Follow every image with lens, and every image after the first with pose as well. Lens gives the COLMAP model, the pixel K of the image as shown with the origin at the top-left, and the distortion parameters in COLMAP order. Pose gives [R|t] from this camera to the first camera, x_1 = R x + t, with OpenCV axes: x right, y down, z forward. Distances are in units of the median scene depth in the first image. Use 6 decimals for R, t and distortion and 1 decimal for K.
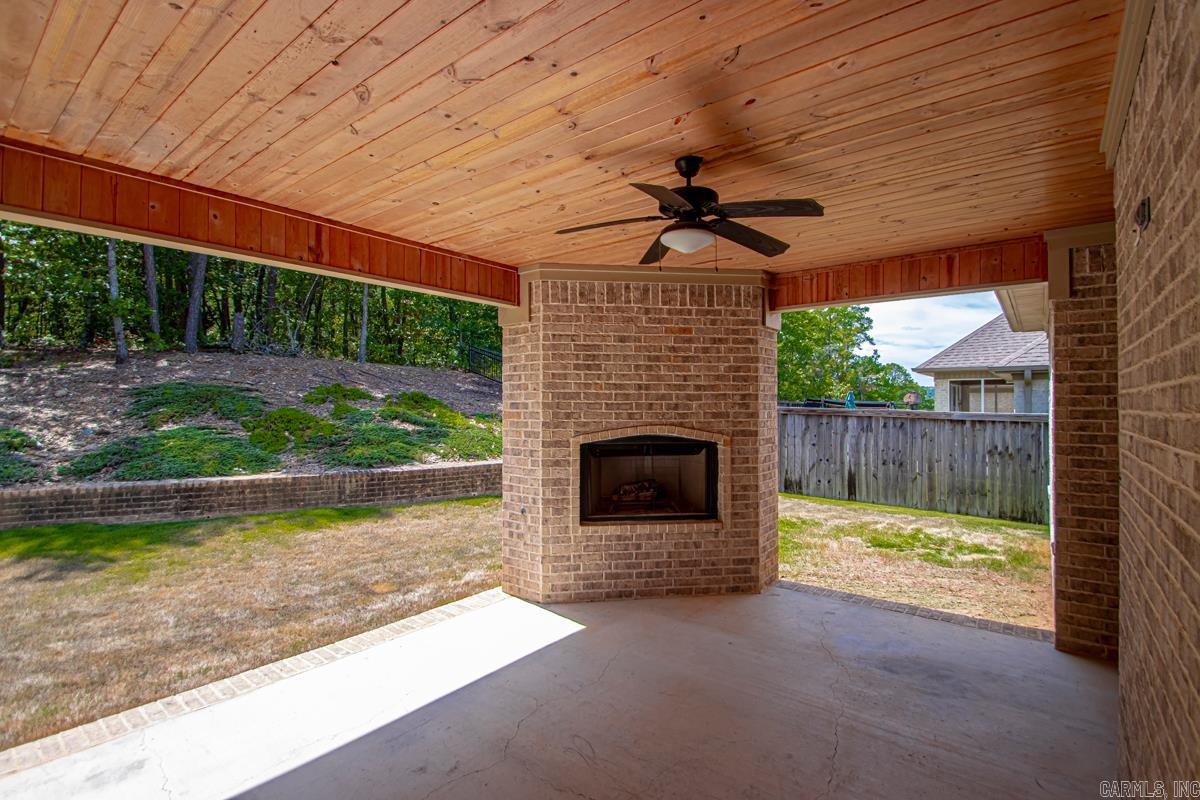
lens RADIAL K [[550.3, 0, 598.7], [0, 550.3, 399.8], [0, 0, 1]] dist [0.012022, -0.002628]
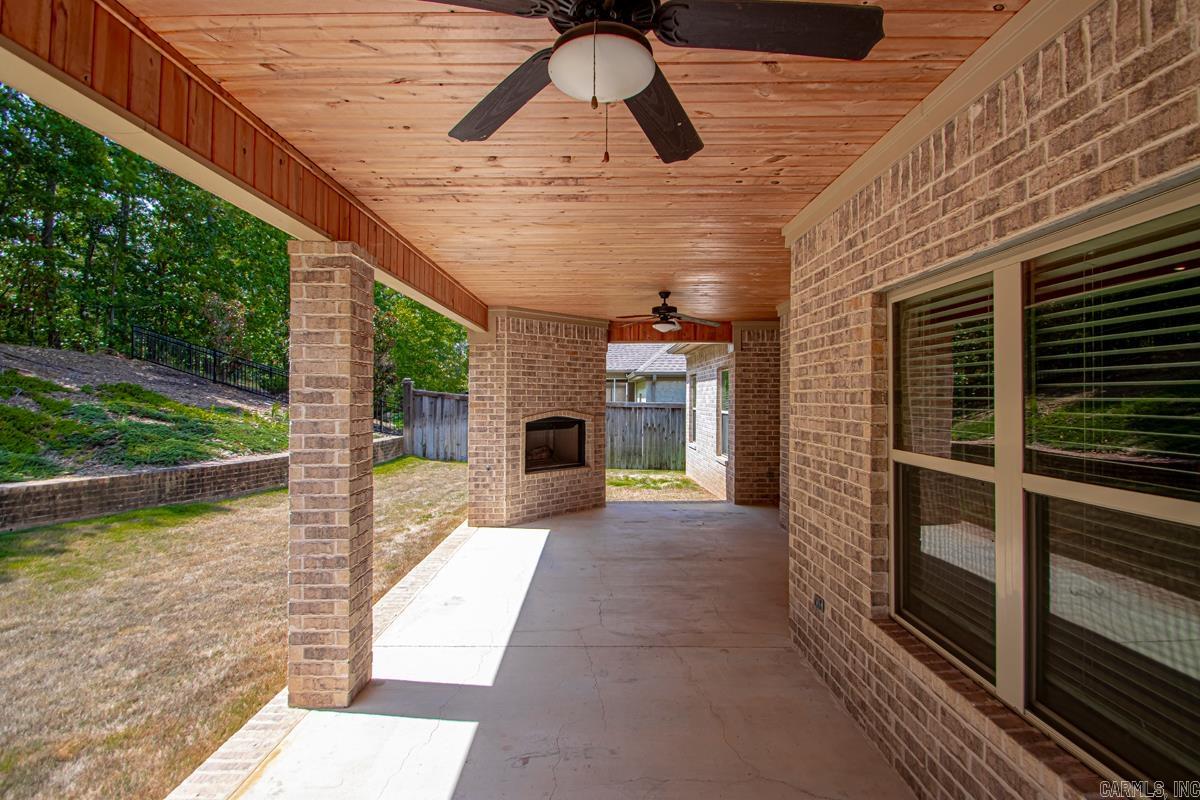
lens RADIAL K [[550.3, 0, 601.6], [0, 550.3, 396.8], [0, 0, 1]] dist [0.012022, -0.002628]
pose [[0.791145, -0.000522, 0.611628, -0.780554], [-0.004410, 0.999969, 0.006558, -0.004814], [-0.611613, -0.007886, 0.791118, -0.357611]]
